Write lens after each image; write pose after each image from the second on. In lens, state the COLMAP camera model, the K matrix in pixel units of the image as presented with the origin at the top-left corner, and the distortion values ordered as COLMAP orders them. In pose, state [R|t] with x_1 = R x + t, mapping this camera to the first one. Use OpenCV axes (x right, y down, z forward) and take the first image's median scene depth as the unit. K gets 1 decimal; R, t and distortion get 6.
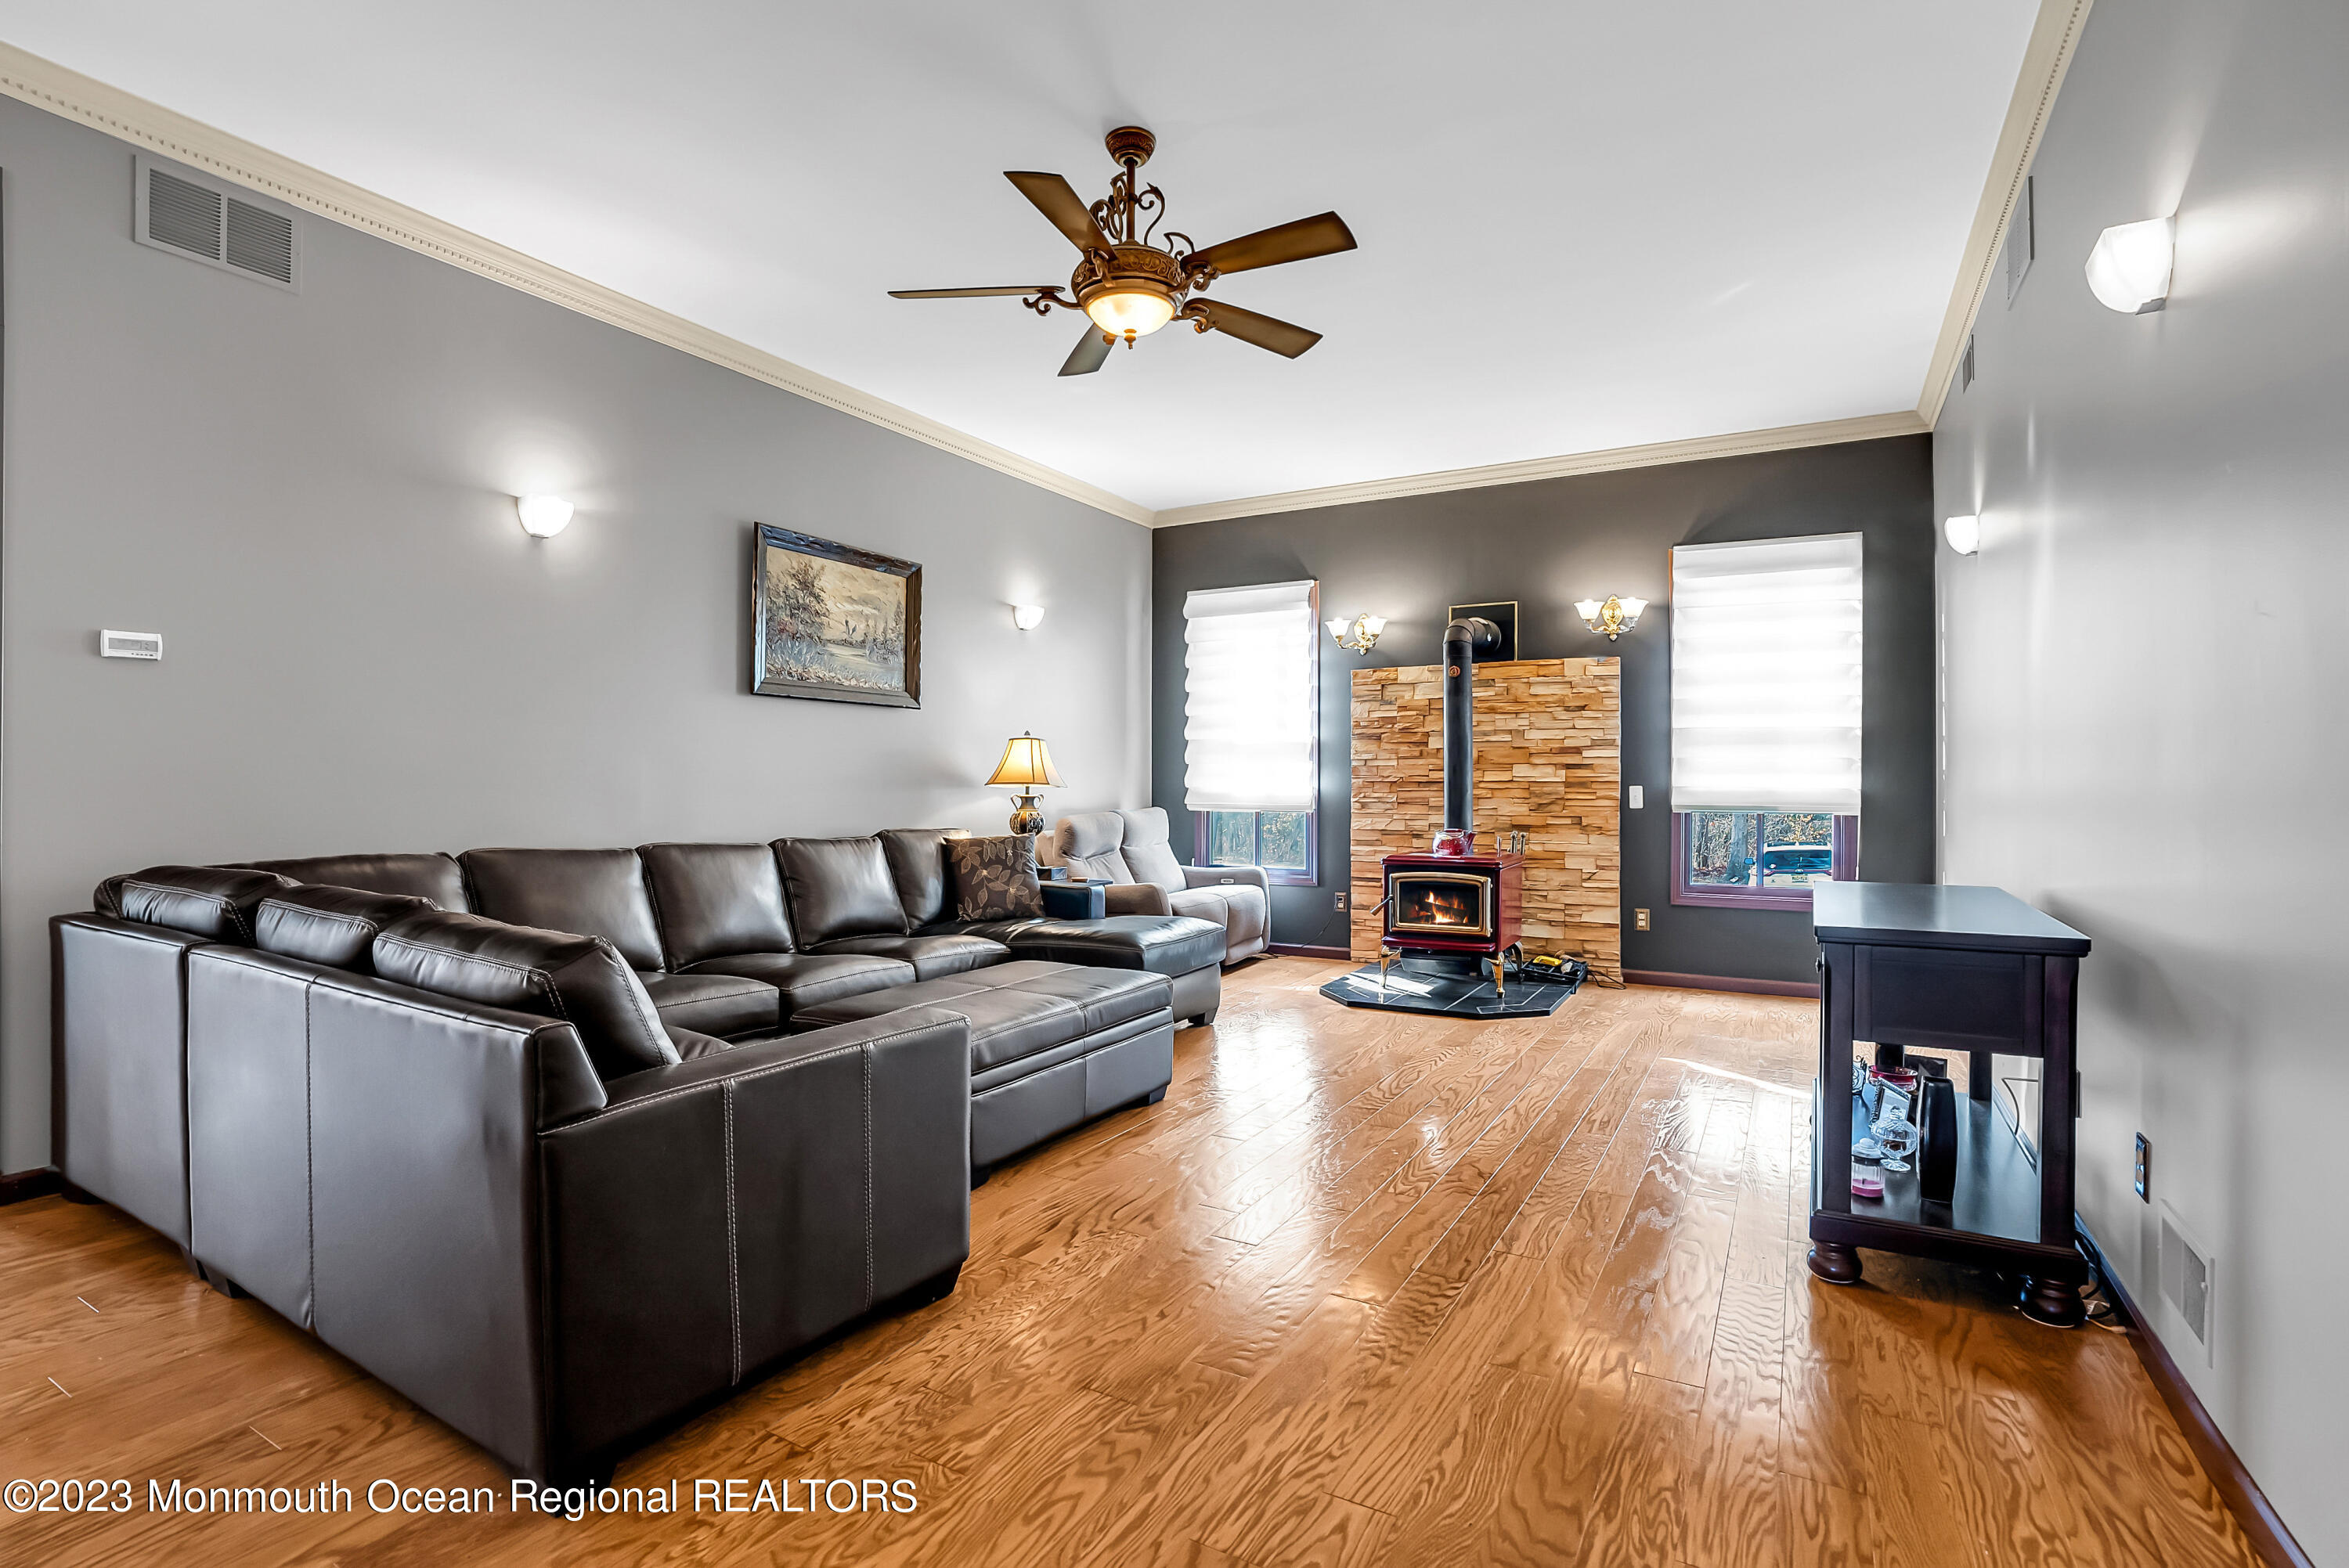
lens RADIAL K [[1096.9, 0, 1175.8], [0, 1096.9, 779.6], [0, 0, 1]] dist [-0.042930, 0.012942]
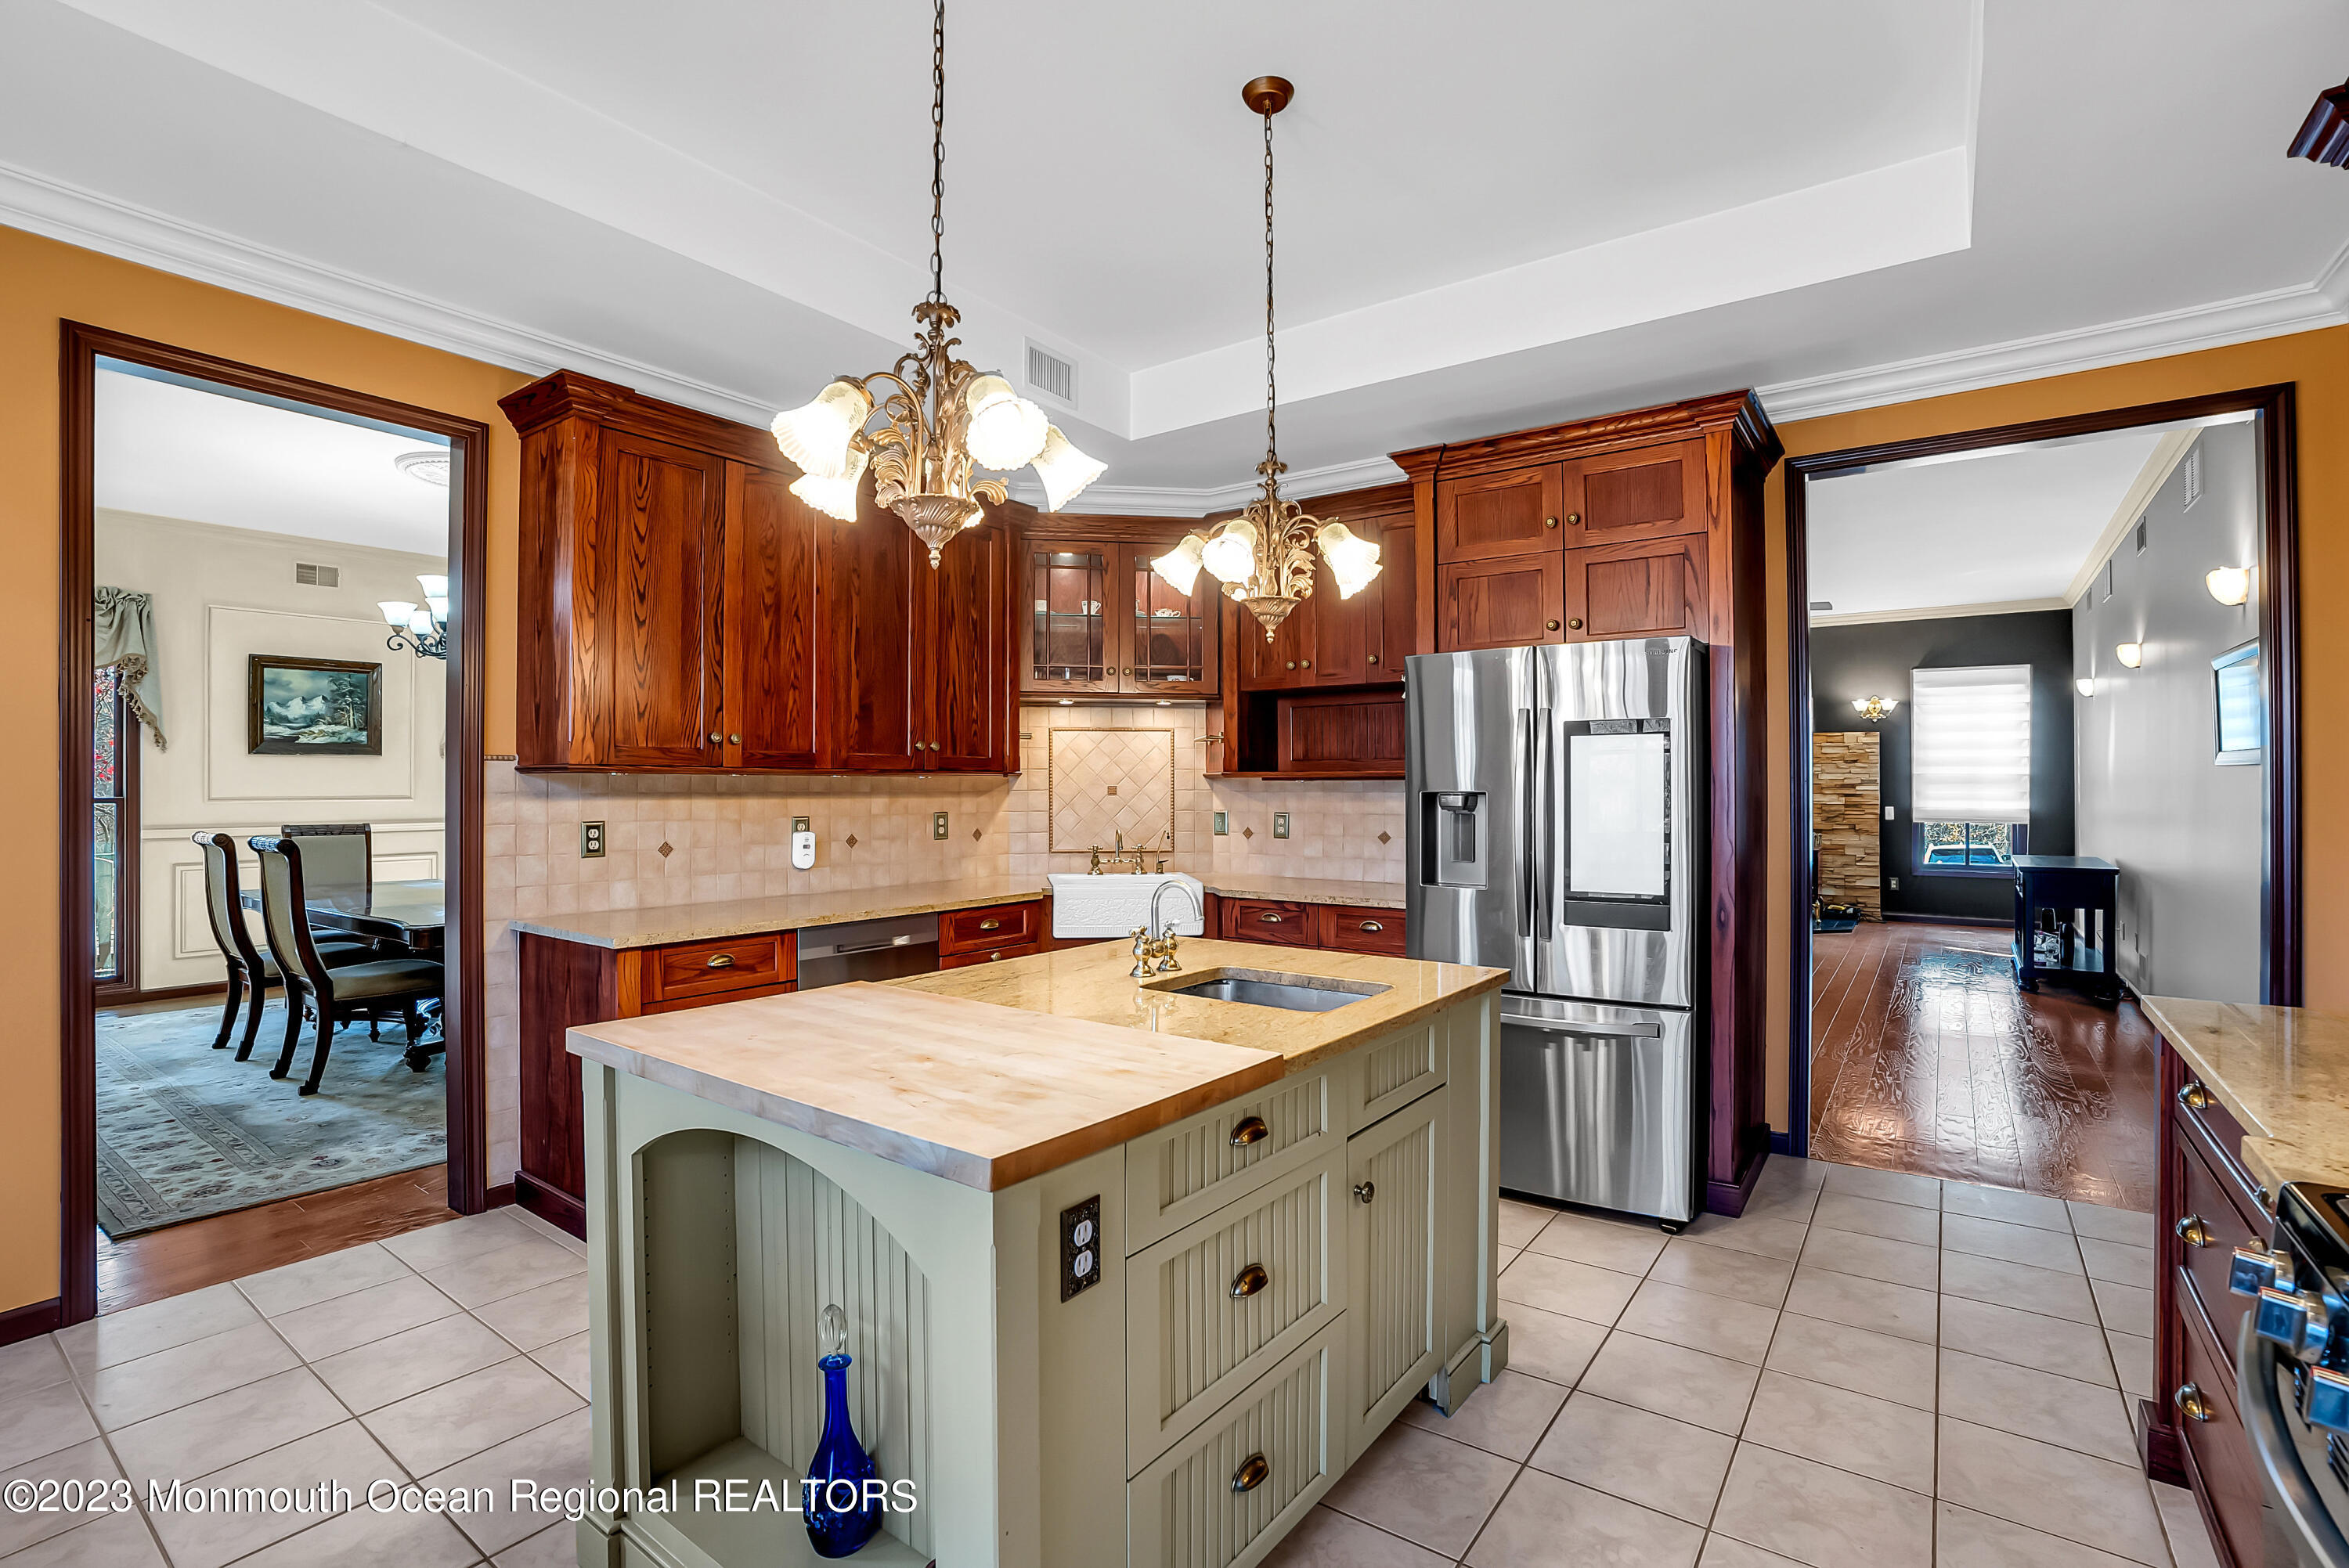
lens RADIAL K [[1072.3, 0, 1179.9], [0, 1072.3, 780.4], [0, 0, 1]] dist [-0.043635, 0.010489]
pose [[0.994444, -0.003987, -0.105192, -0.513479], [0.003969, 0.999992, -0.000379, -0.039265], [0.105192, -0.000041, 0.994452, -0.769292]]
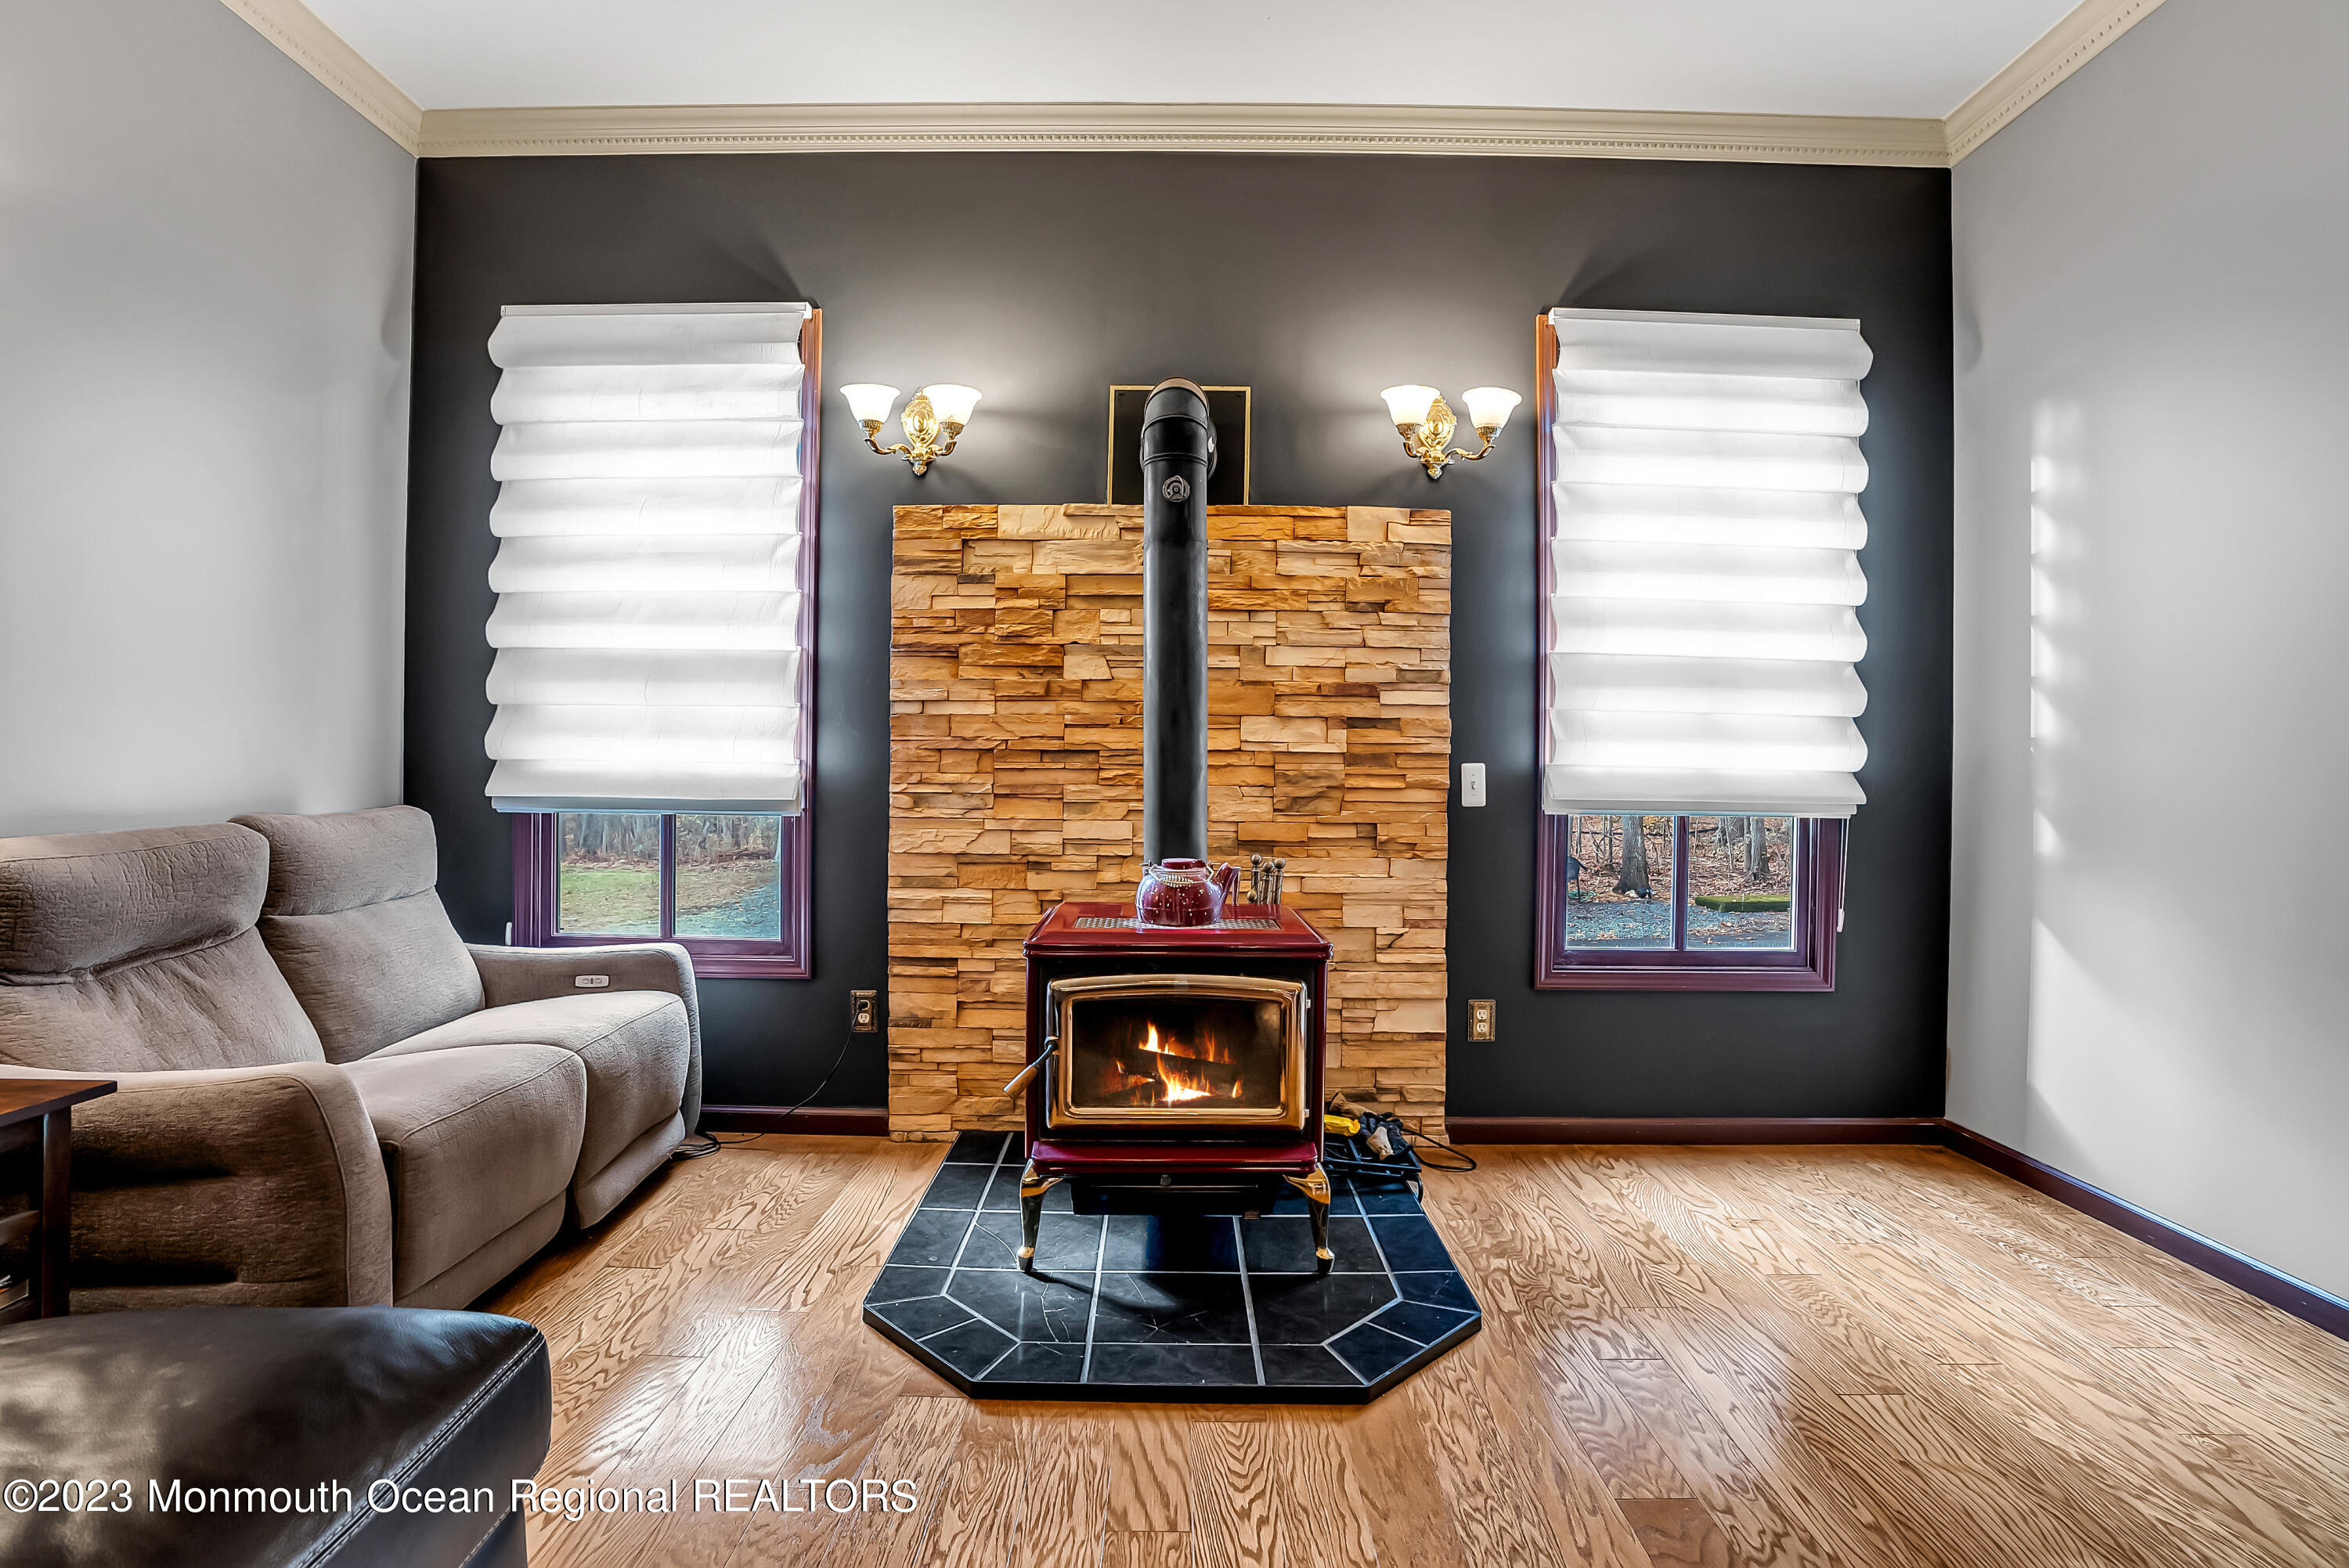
lens RADIAL K [[1072.3, 0, 1143.3], [0, 1072.3, 779.1], [0, 0, 1]] dist [-0.043635, 0.010489]
pose [[0.873593, 0.003888, 0.486642, 0.039091], [-0.012285, 0.999826, 0.014066, 0.008072], [-0.486502, -0.018266, 0.873488, 0.624587]]
